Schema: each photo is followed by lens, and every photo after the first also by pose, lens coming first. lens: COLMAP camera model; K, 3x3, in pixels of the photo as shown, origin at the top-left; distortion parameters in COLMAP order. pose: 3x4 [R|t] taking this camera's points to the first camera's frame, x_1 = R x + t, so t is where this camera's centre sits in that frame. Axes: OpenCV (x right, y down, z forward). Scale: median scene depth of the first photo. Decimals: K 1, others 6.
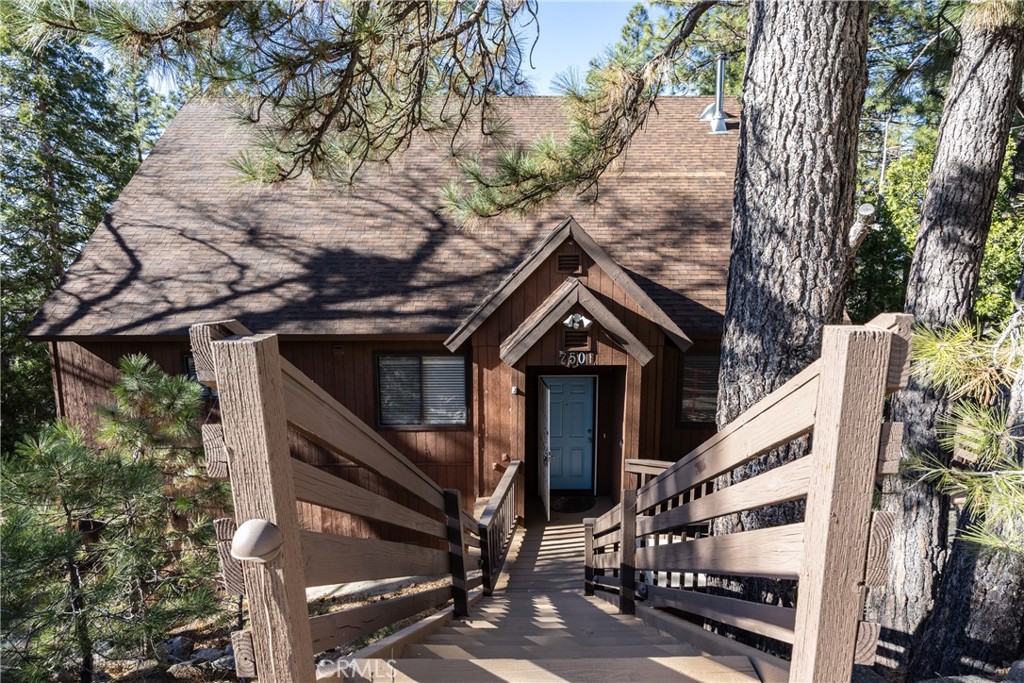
lens RADIAL K [[550.6, 0, 512.0], [0, 550.6, 341.5], [0, 0, 1]] dist [-0.047841, 0.000116]
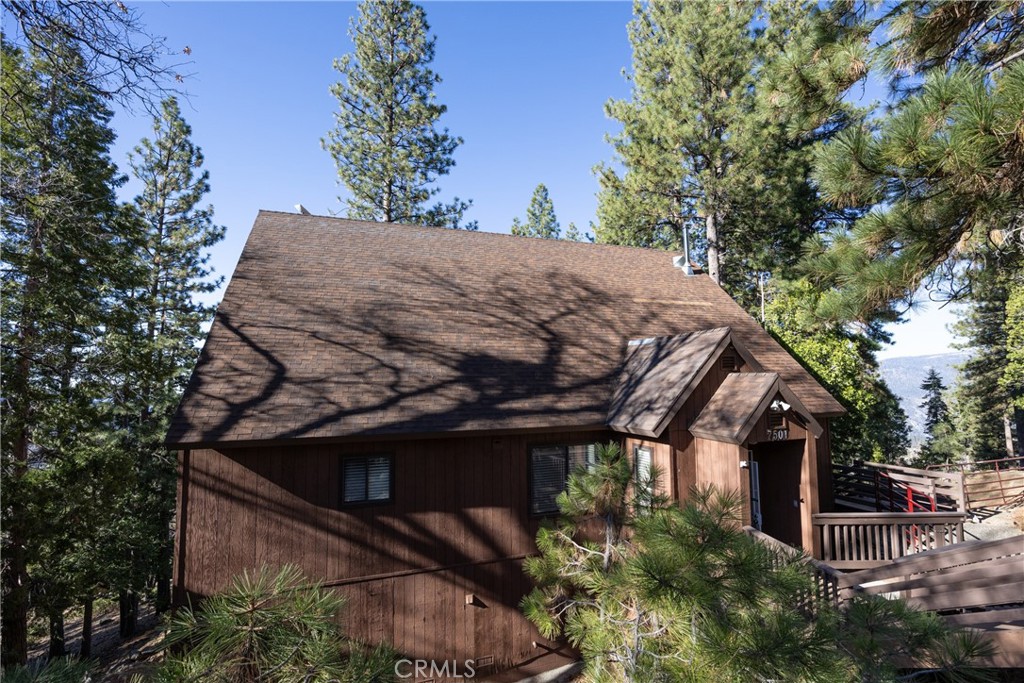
lens RADIAL K [[461.8, 0, 512.0], [0, 461.8, 341.5], [0, 0, 1]] dist [-0.050116, 0.000058]
pose [[0.948614, 0.018786, 0.315877, -0.571077], [0.051074, 0.976058, -0.211430, 0.006257], [-0.312286, 0.216699, 0.924943, 0.119937]]
